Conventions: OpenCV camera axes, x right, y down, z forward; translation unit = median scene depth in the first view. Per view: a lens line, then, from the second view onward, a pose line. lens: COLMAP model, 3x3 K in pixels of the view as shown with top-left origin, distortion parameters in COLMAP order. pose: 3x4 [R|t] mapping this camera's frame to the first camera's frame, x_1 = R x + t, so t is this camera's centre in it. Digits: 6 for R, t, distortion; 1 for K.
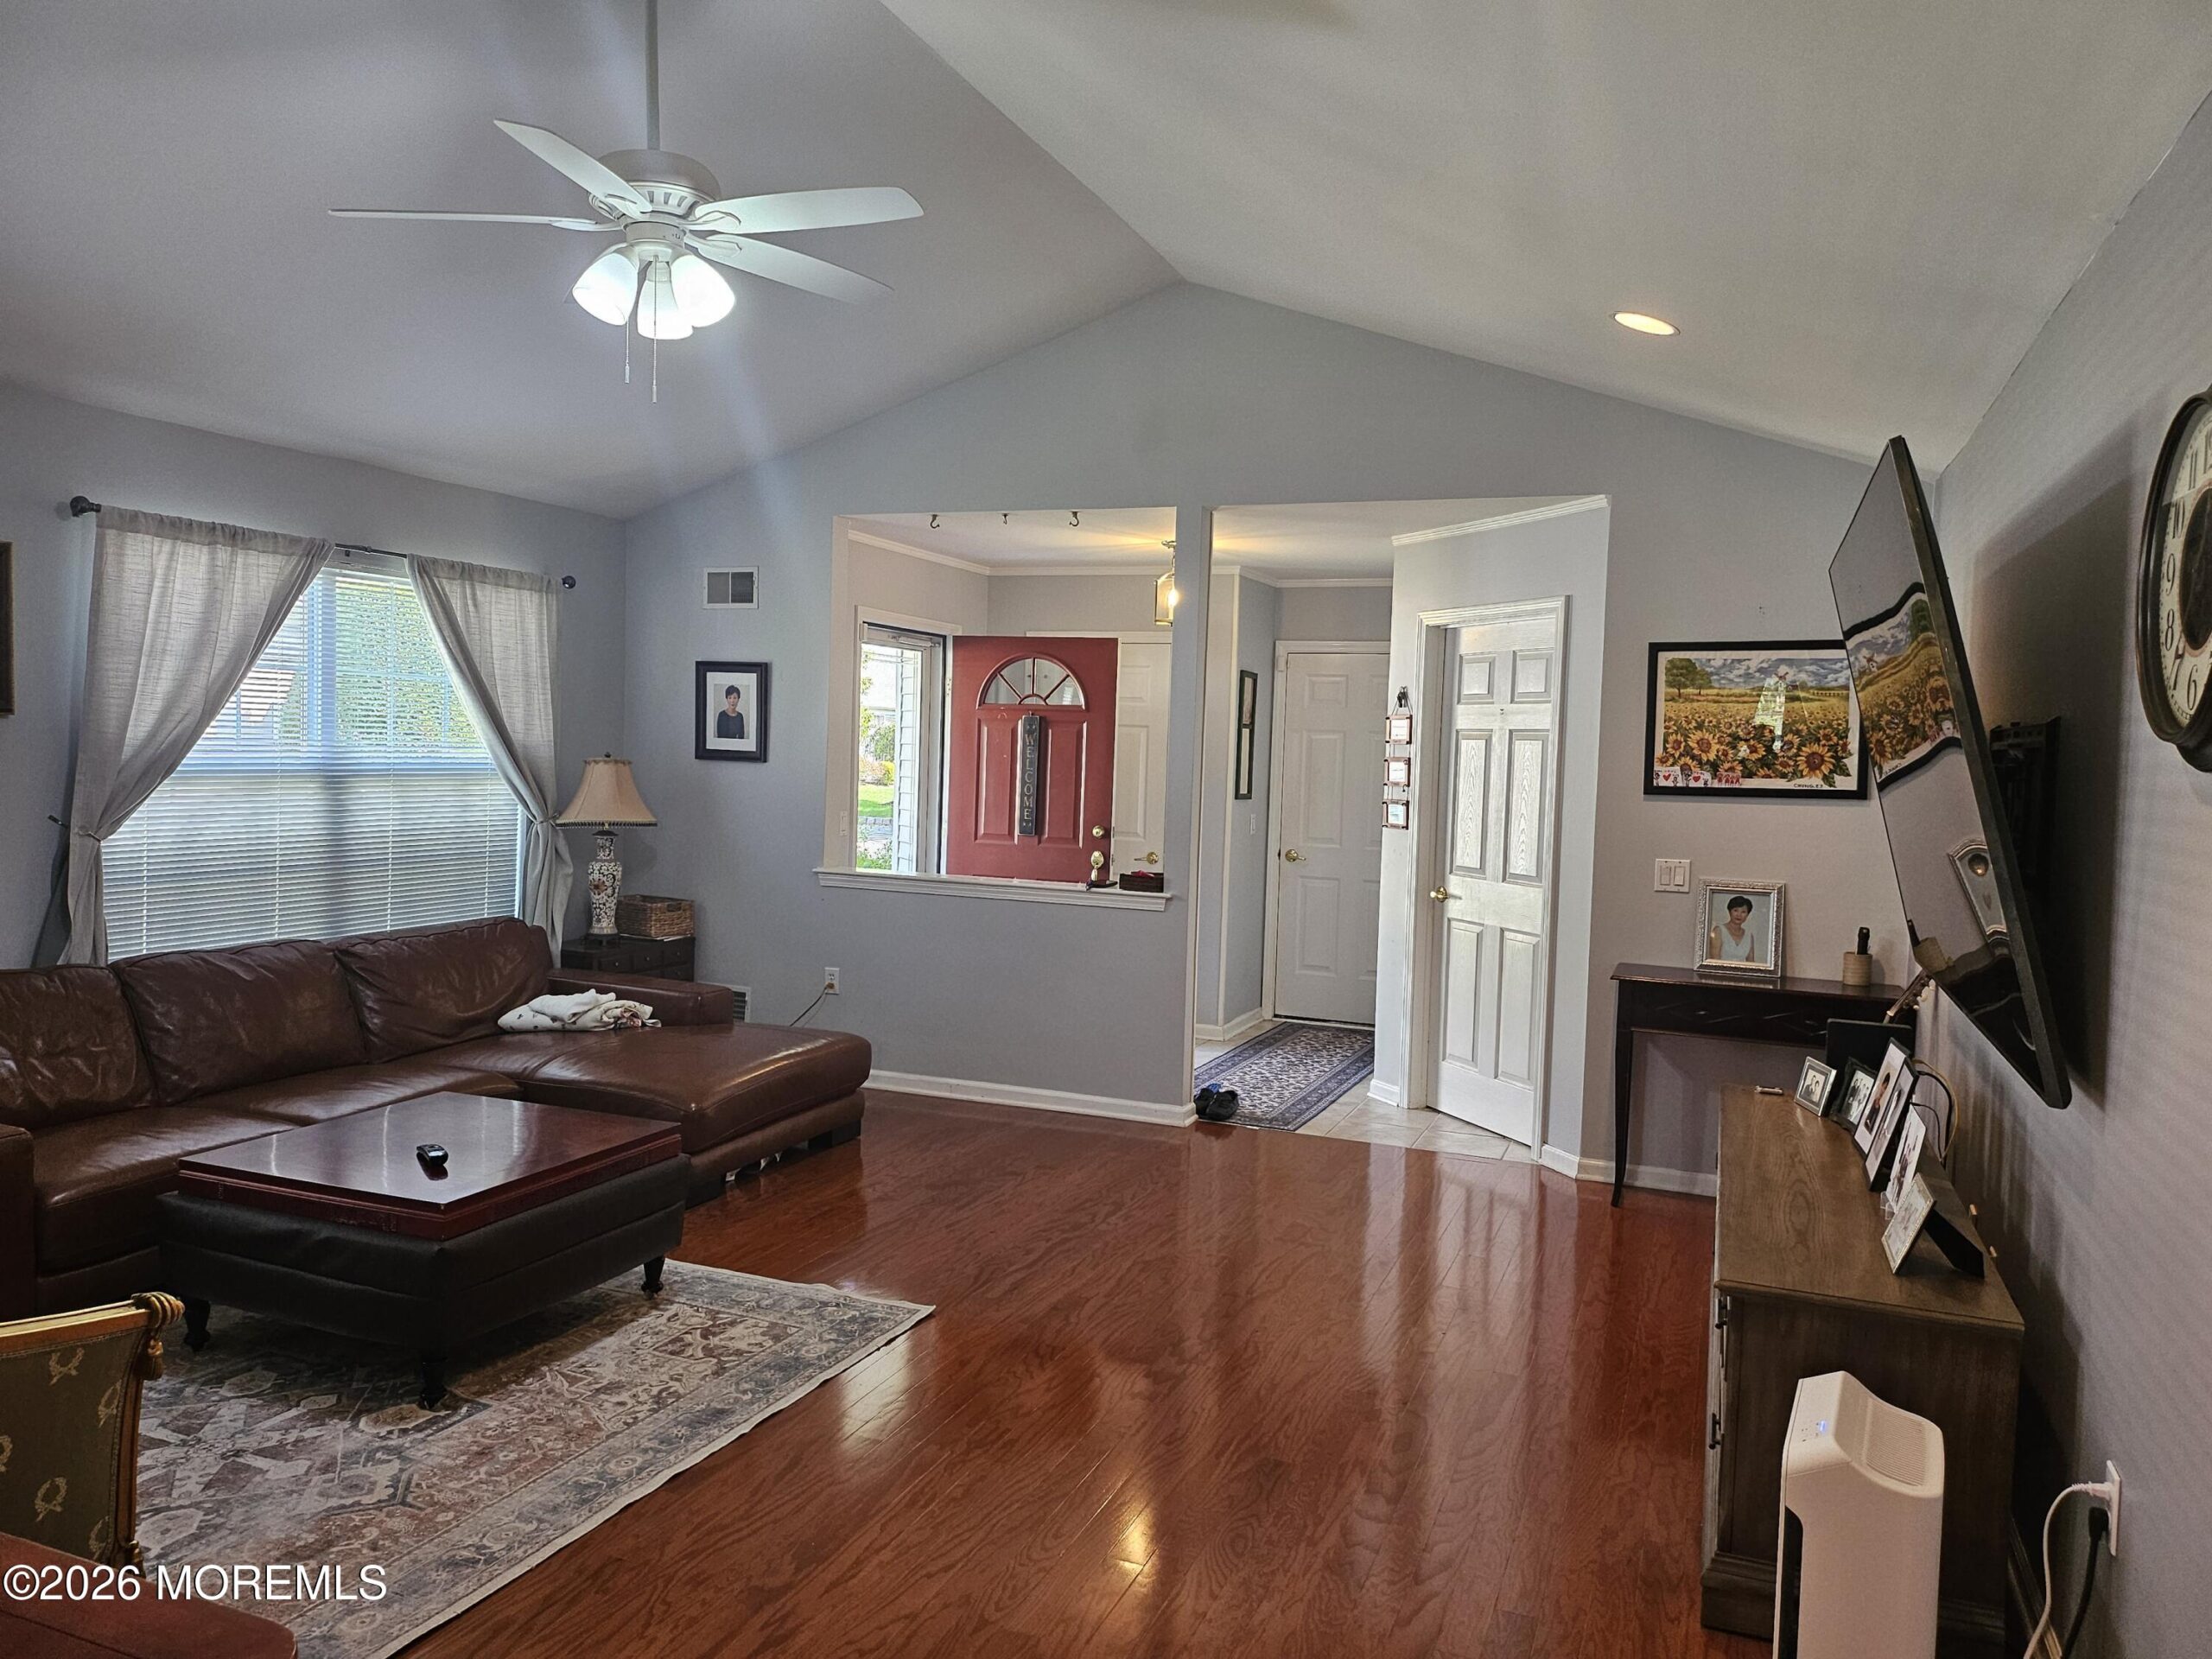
lens RADIAL K [[1549.0, 0, 1090.9], [0, 1549.0, 830.6], [0, 0, 1]] dist [0.077184, -0.093063]
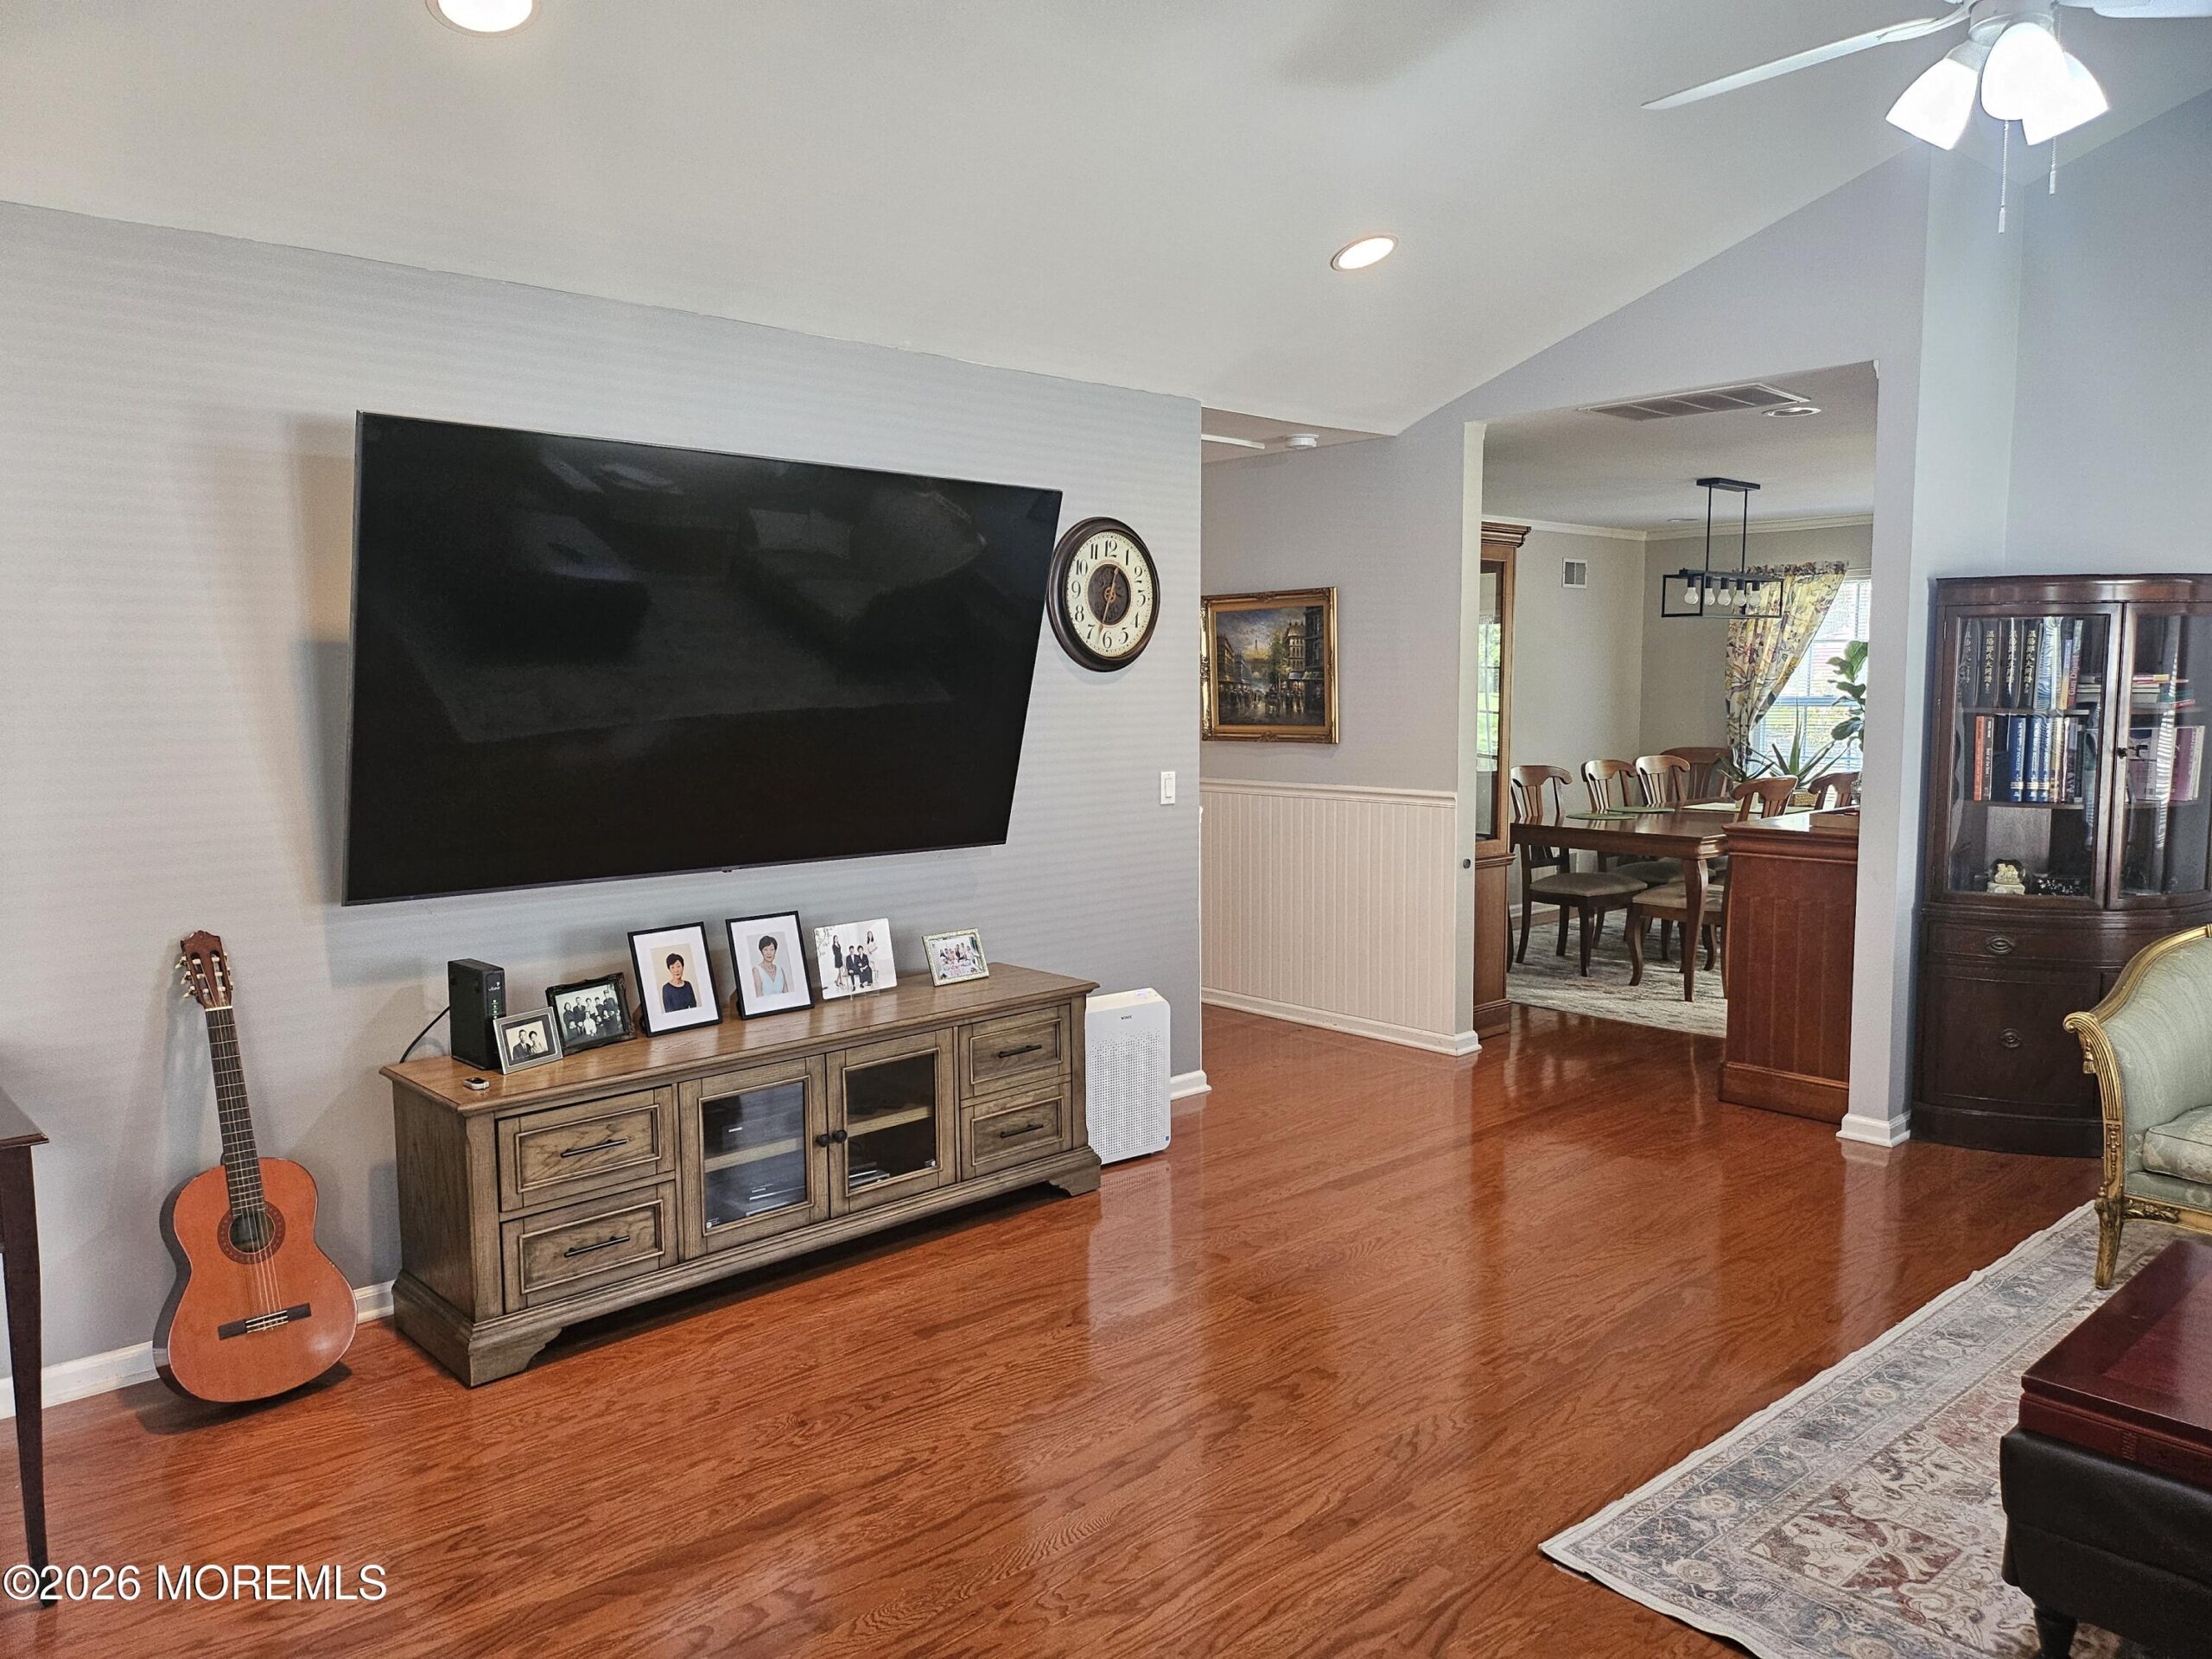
lens RADIAL K [[1551.4, 0, 1105.8], [0, 1551.4, 835.7], [0, 0, 1]] dist [0.085322, -0.106201]
pose [[-0.907946, -0.069839, 0.413227, -0.193239], [-0.000022, 0.986025, 0.166598, -0.099299], [-0.419087, 0.151253, -0.895259, 1.679184]]
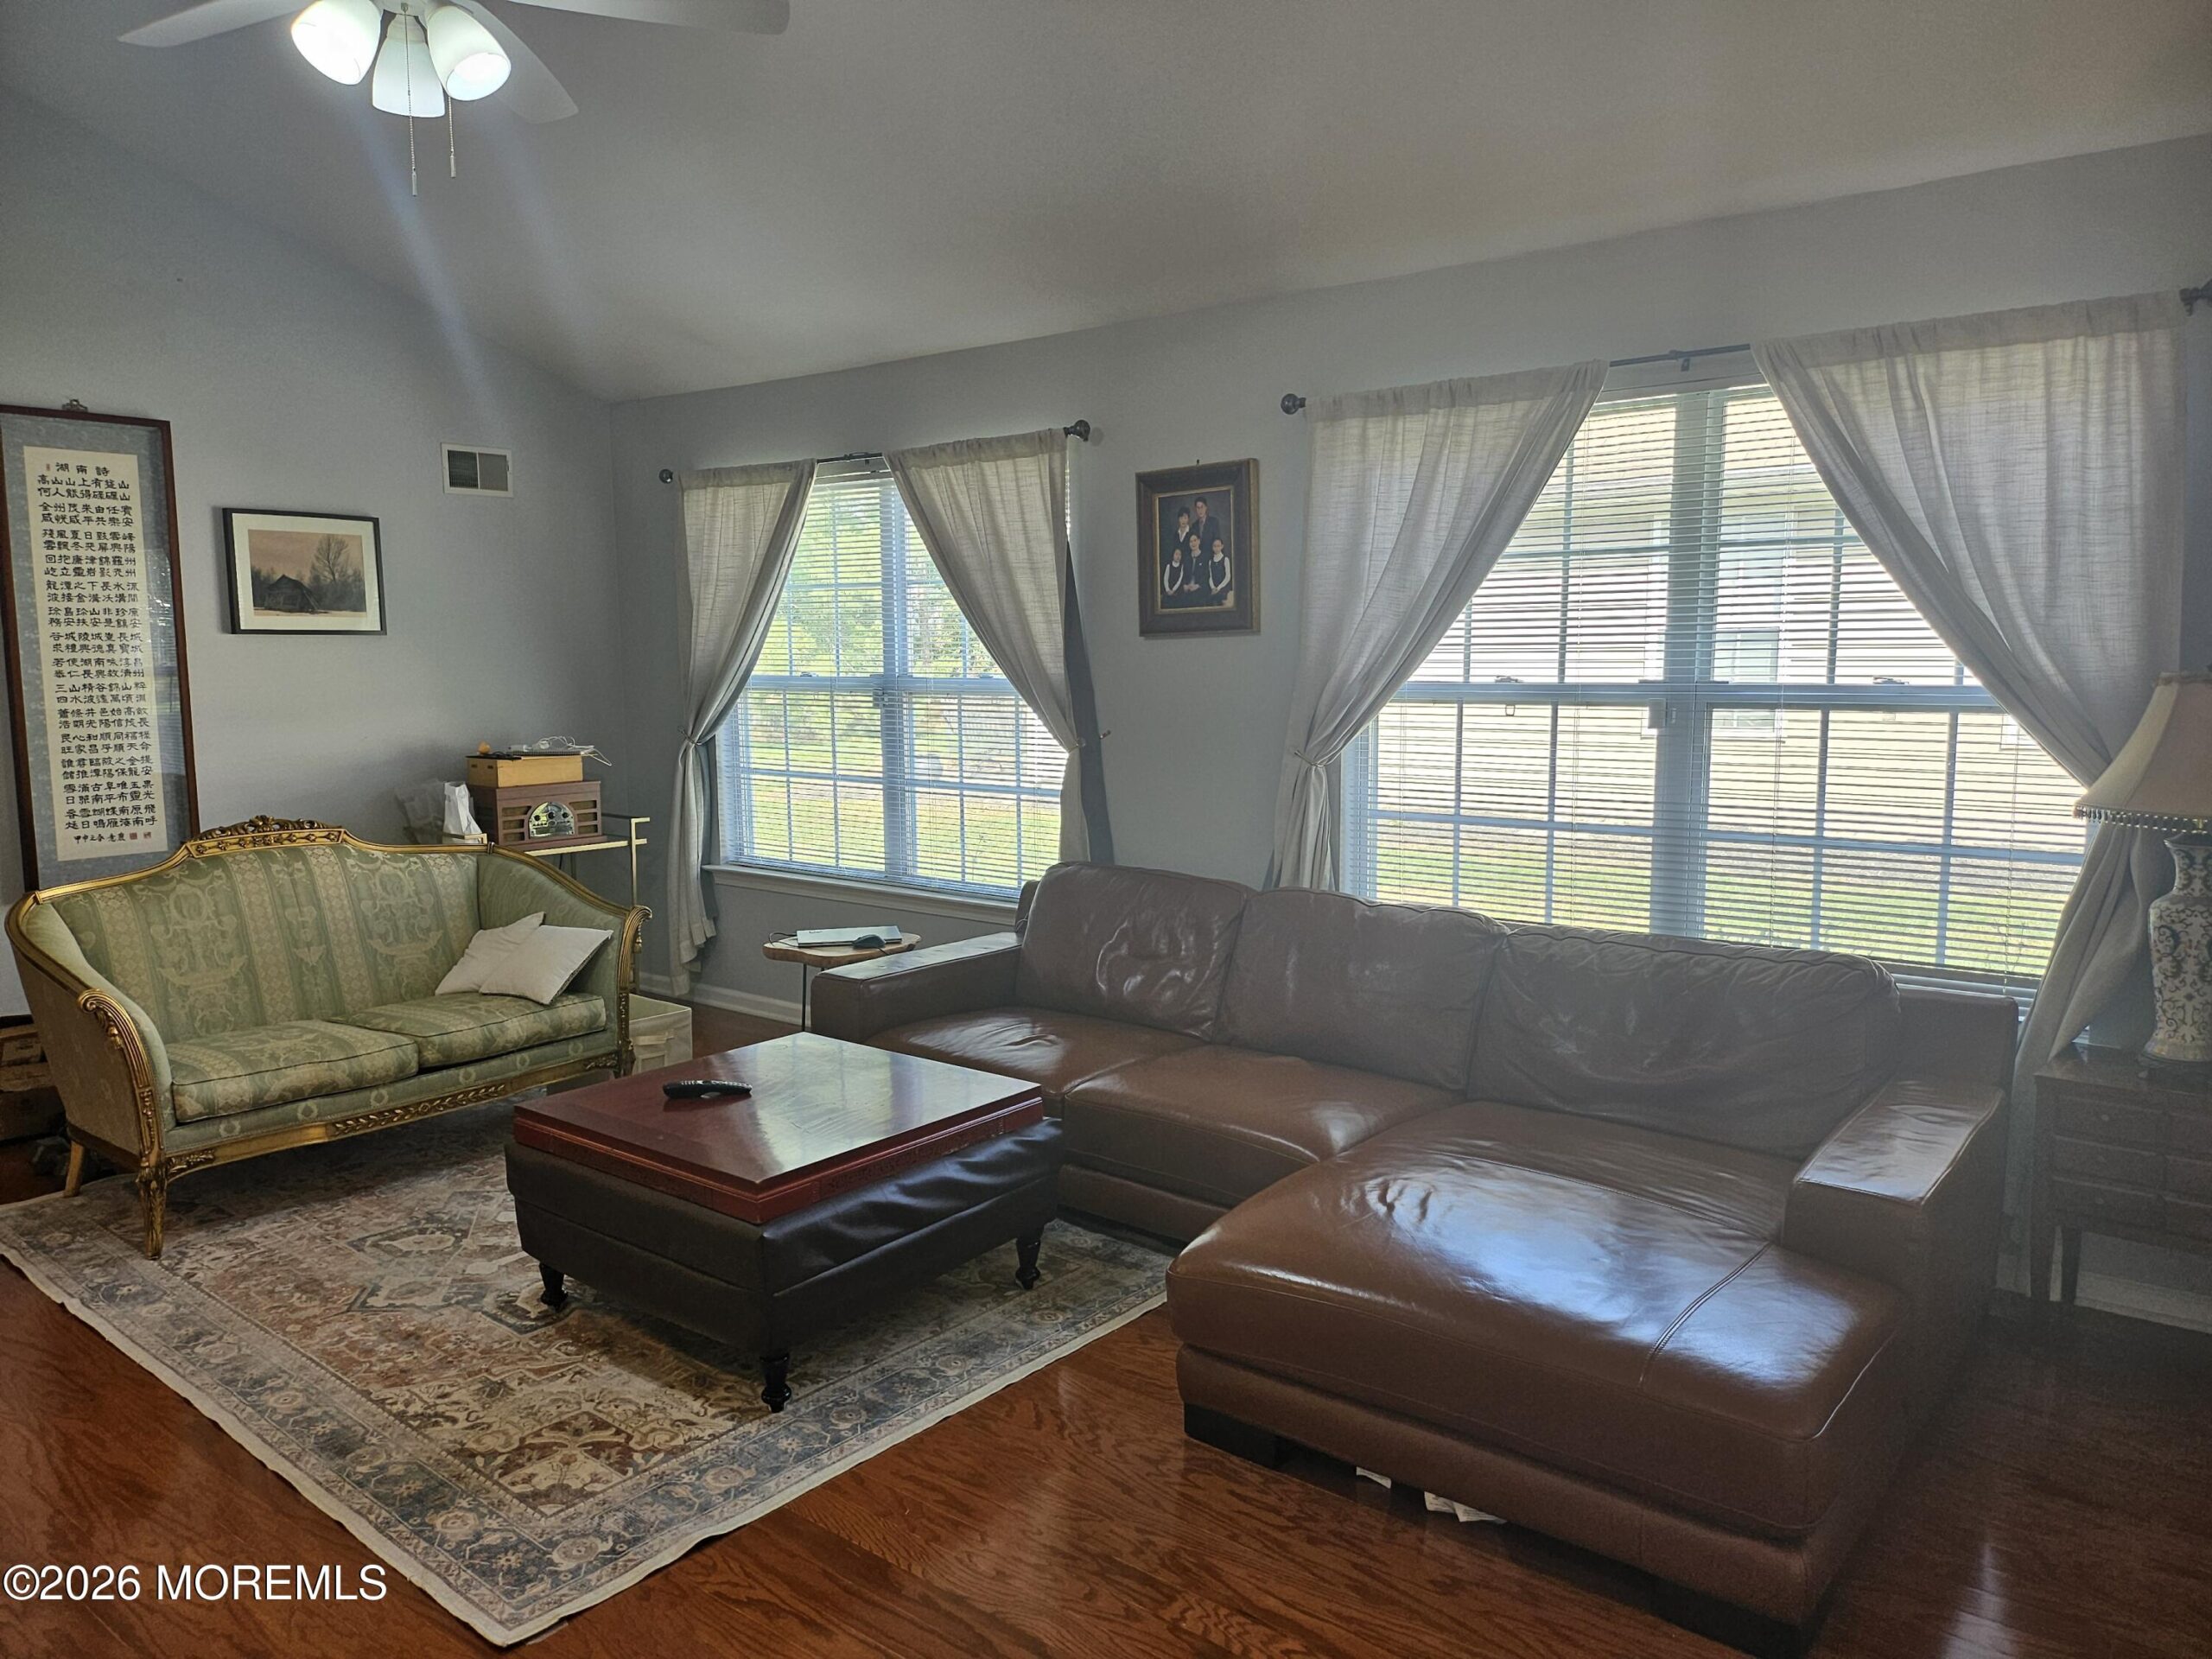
lens RADIAL K [[1549.0, 0, 1090.9], [0, 1549.0, 830.6], [0, 0, 1]] dist [0.077184, -0.093063]
pose [[-0.278834, 0.082835, -0.956760, 0.361615], [-0.056669, 0.993118, 0.102499, -0.049632], [0.958666, 0.082799, -0.272220, 1.375586]]
